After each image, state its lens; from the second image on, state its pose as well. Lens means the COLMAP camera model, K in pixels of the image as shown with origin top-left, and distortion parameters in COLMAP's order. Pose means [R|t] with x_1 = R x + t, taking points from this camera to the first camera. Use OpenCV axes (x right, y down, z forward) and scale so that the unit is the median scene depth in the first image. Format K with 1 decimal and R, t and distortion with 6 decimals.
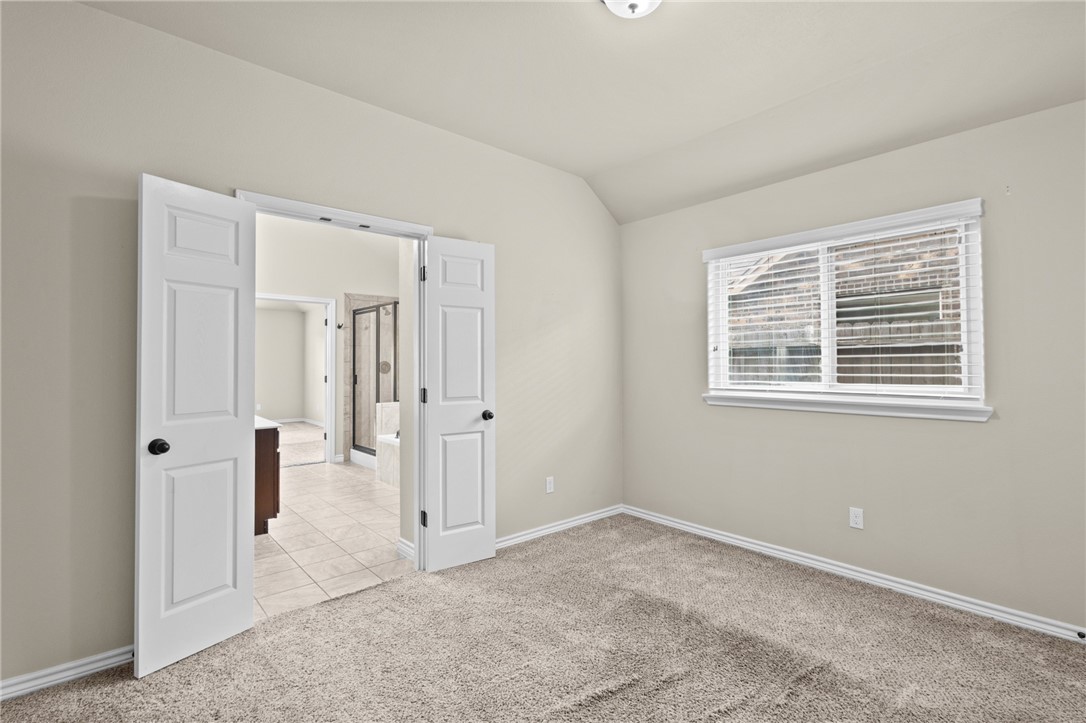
lens RADIAL K [[502.2, 0, 540.0], [0, 502.2, 360.2], [0, 0, 1]] dist [0.009304, -0.000526]
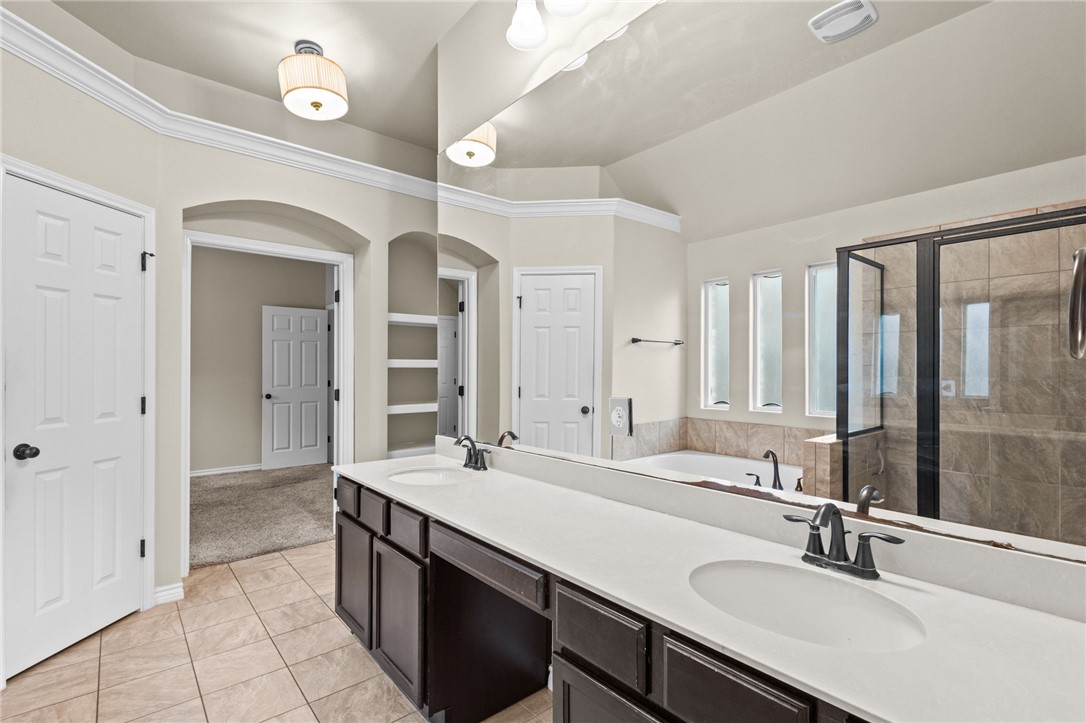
lens RADIAL K [[502.2, 0, 544.0], [0, 502.2, 365.9], [0, 0, 1]] dist [0.009304, -0.000526]
pose [[-0.999955, -0.003218, 0.008948, -0.784809], [-0.003323, 0.999925, -0.011754, 0.006386], [-0.008910, -0.011783, -0.999891, 1.633399]]
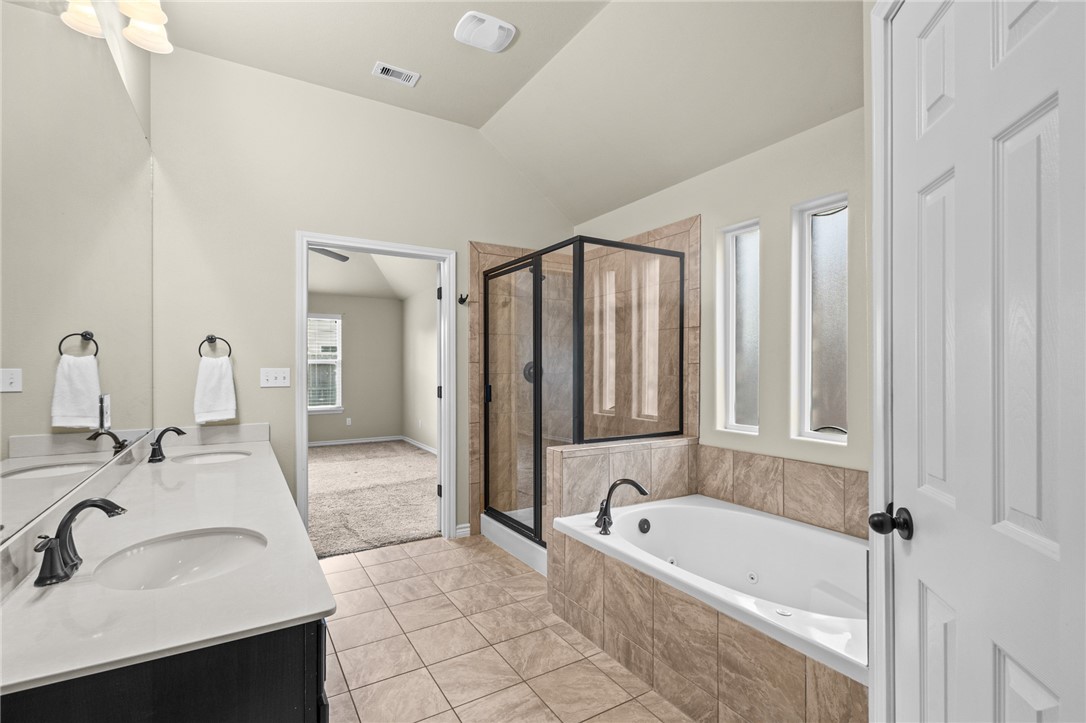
lens RADIAL K [[502.2, 0, 545.5], [0, 502.2, 366.5], [0, 0, 1]] dist [0.009304, -0.000526]
pose [[0.987259, -0.002257, -0.159108, -0.217624], [0.003900, 0.999942, 0.010016, 0.002713], [0.159076, -0.010509, 0.987210, 0.458160]]
